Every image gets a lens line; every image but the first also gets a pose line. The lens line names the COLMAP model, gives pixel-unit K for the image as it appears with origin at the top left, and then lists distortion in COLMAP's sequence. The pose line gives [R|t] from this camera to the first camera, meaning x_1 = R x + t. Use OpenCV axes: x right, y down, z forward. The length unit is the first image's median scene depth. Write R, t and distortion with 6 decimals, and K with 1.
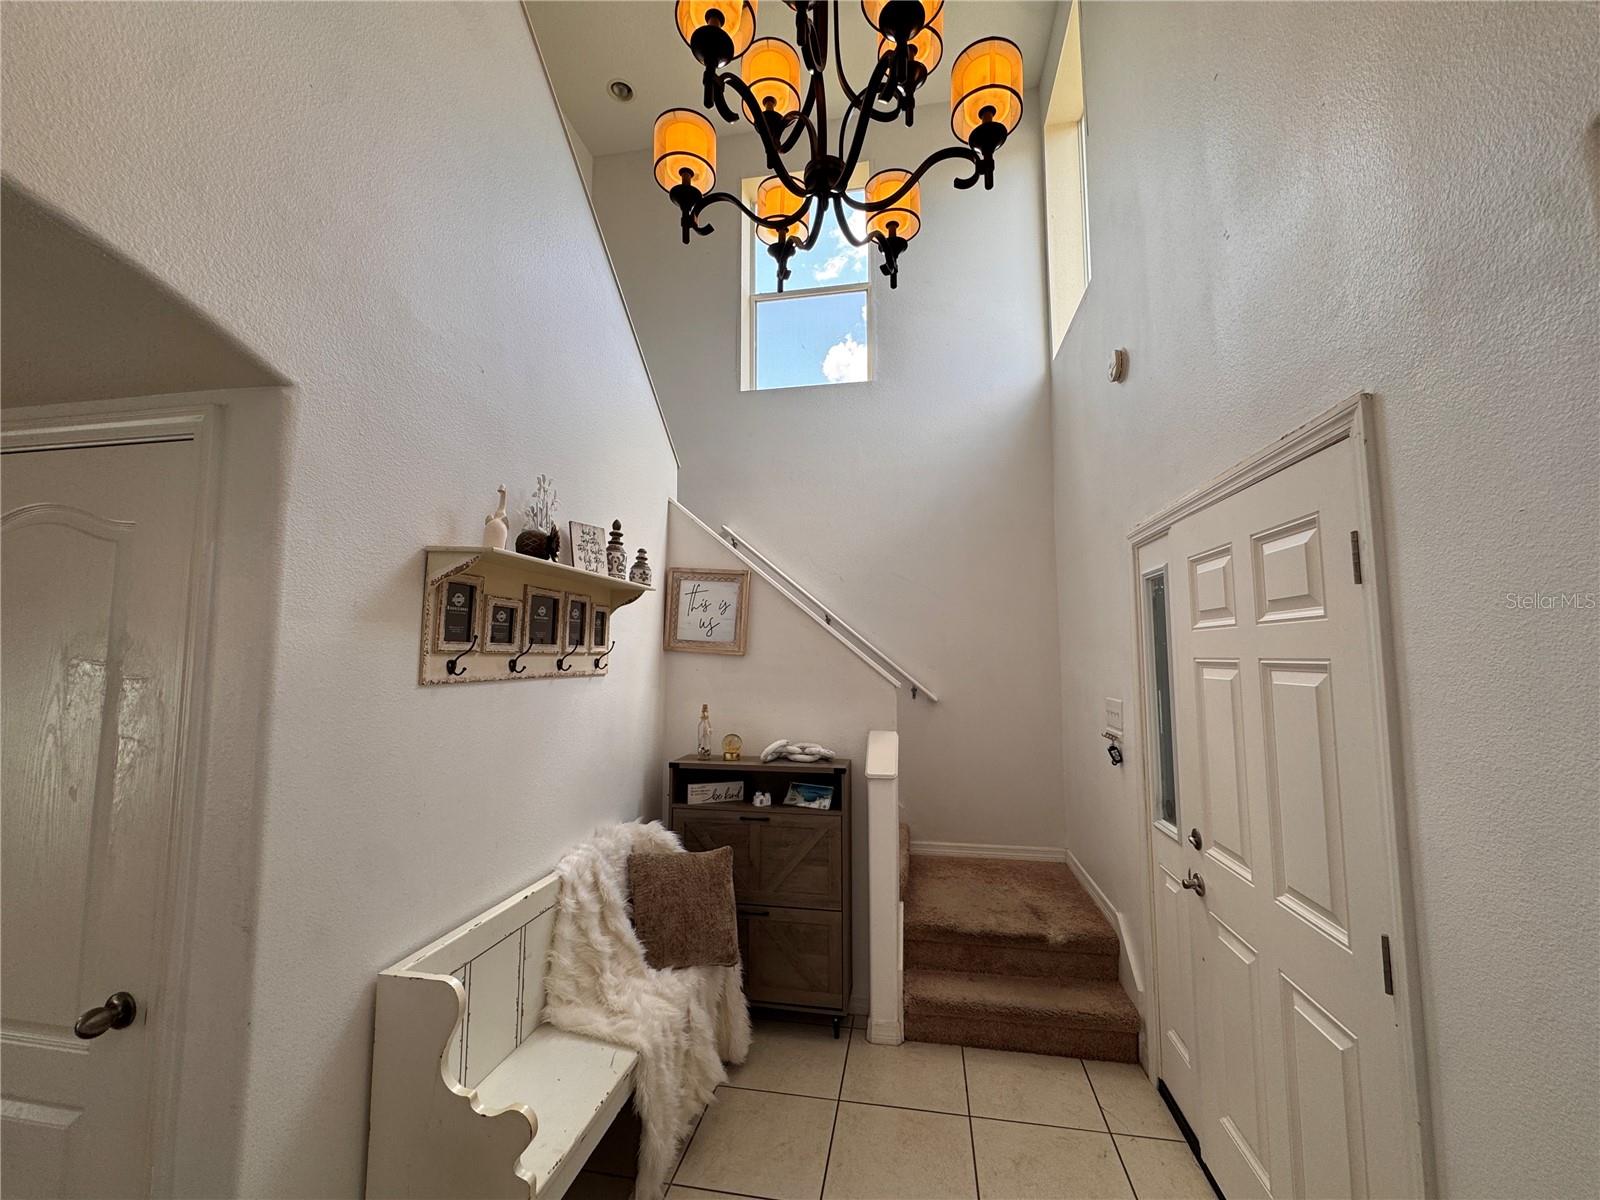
lens RADIAL K [[639.8, 0, 800.0], [0, 639.8, 600.0], [0, 0, 1]] dist [-0.003355, 0.000413]
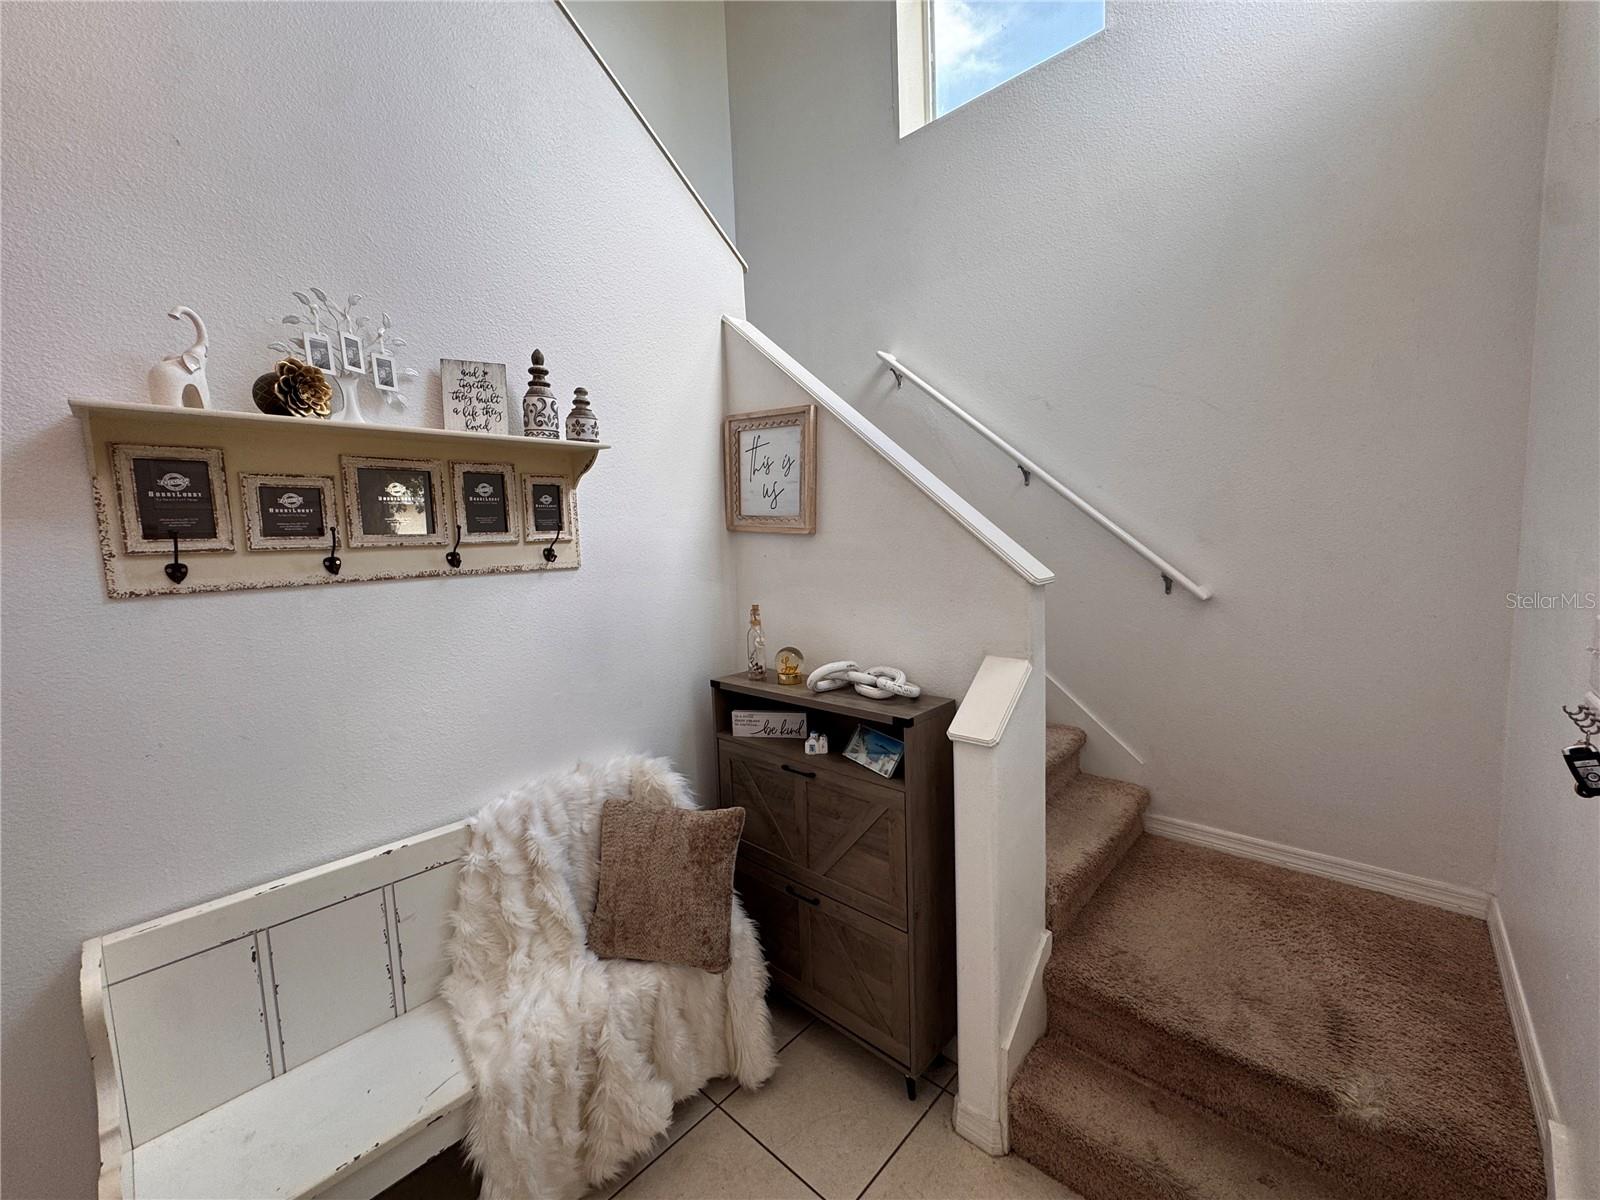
lens RADIAL K [[639.8, 0, 800.0], [0, 639.8, 600.0], [0, 0, 1]] dist [-0.003355, 0.000413]
pose [[0.844849, 0.022117, -0.534547, 0.324317], [0.083005, 0.981628, 0.171803, 0.045355], [0.528526, -0.189517, 0.827492, 0.506093]]
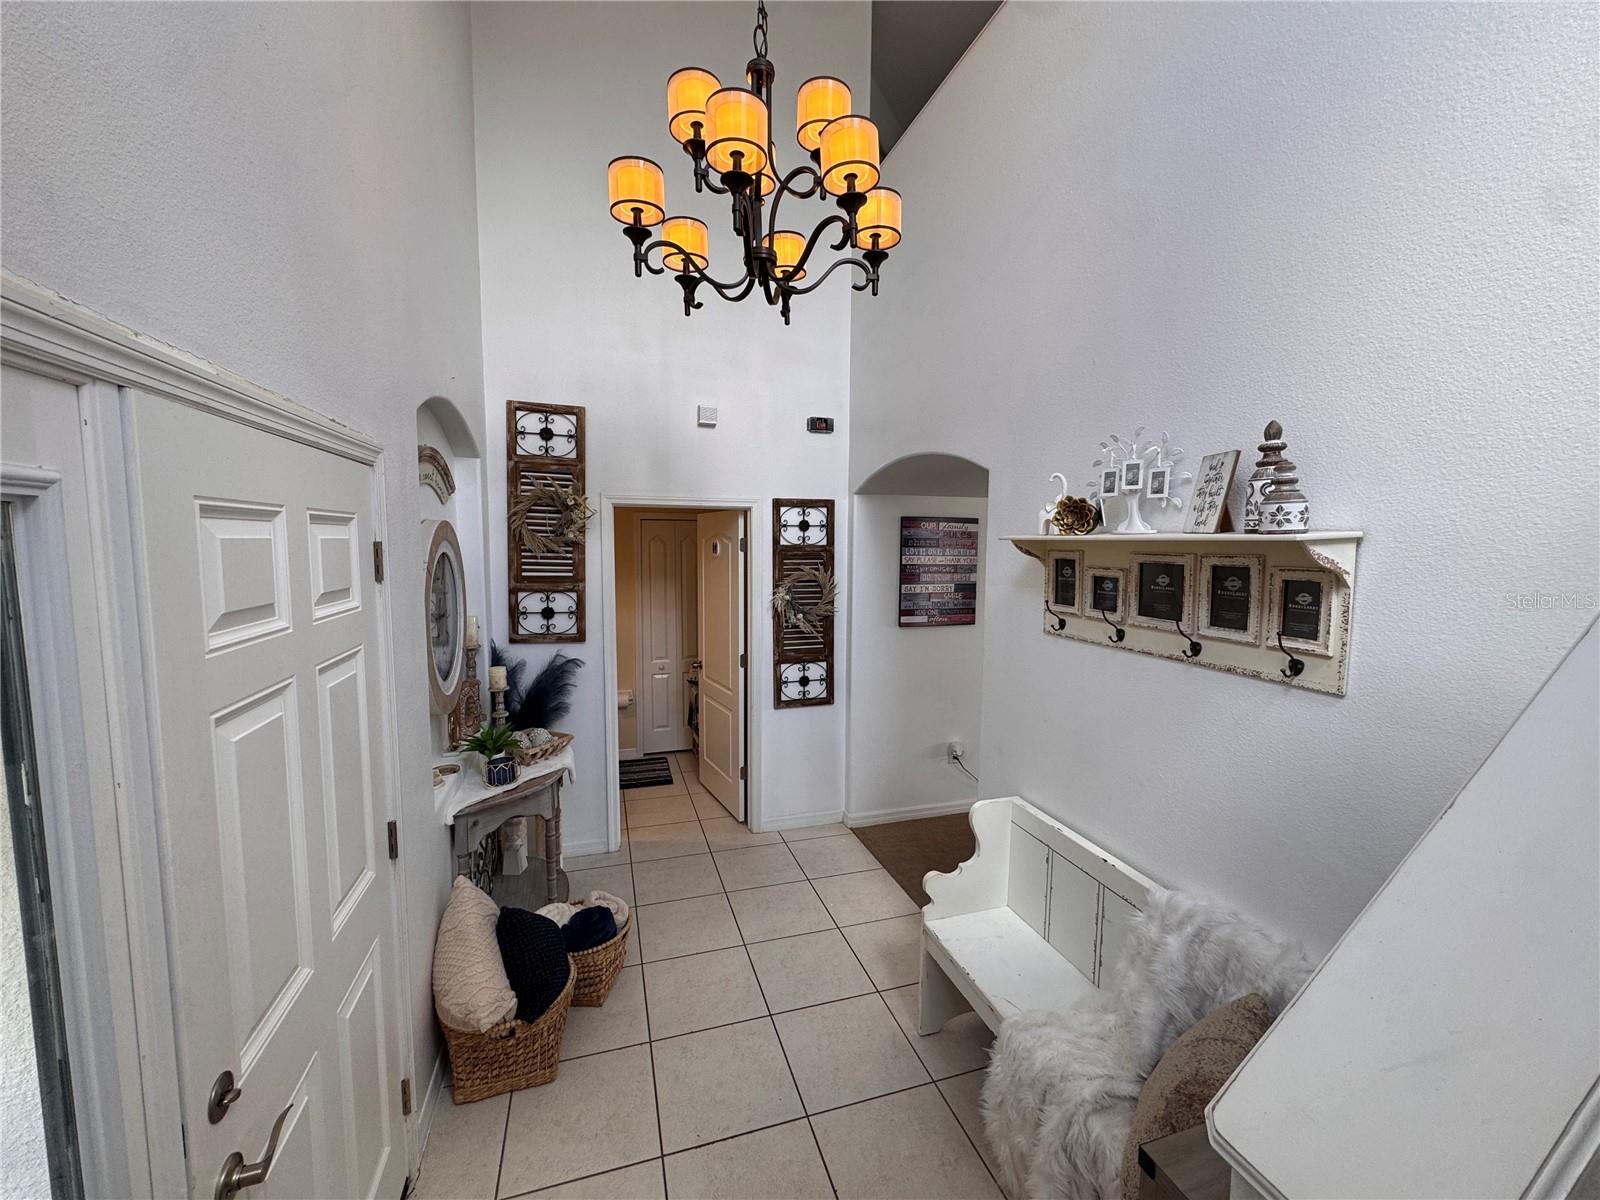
lens RADIAL K [[639.8, 0, 800.0], [0, 639.8, 600.0], [0, 0, 1]] dist [-0.003355, 0.000413]
pose [[-0.884510, 0.036976, -0.465054, 0.351188], [0.032814, 0.999316, 0.017045, 0.011015], [0.465366, -0.000184, -0.885118, 1.268116]]
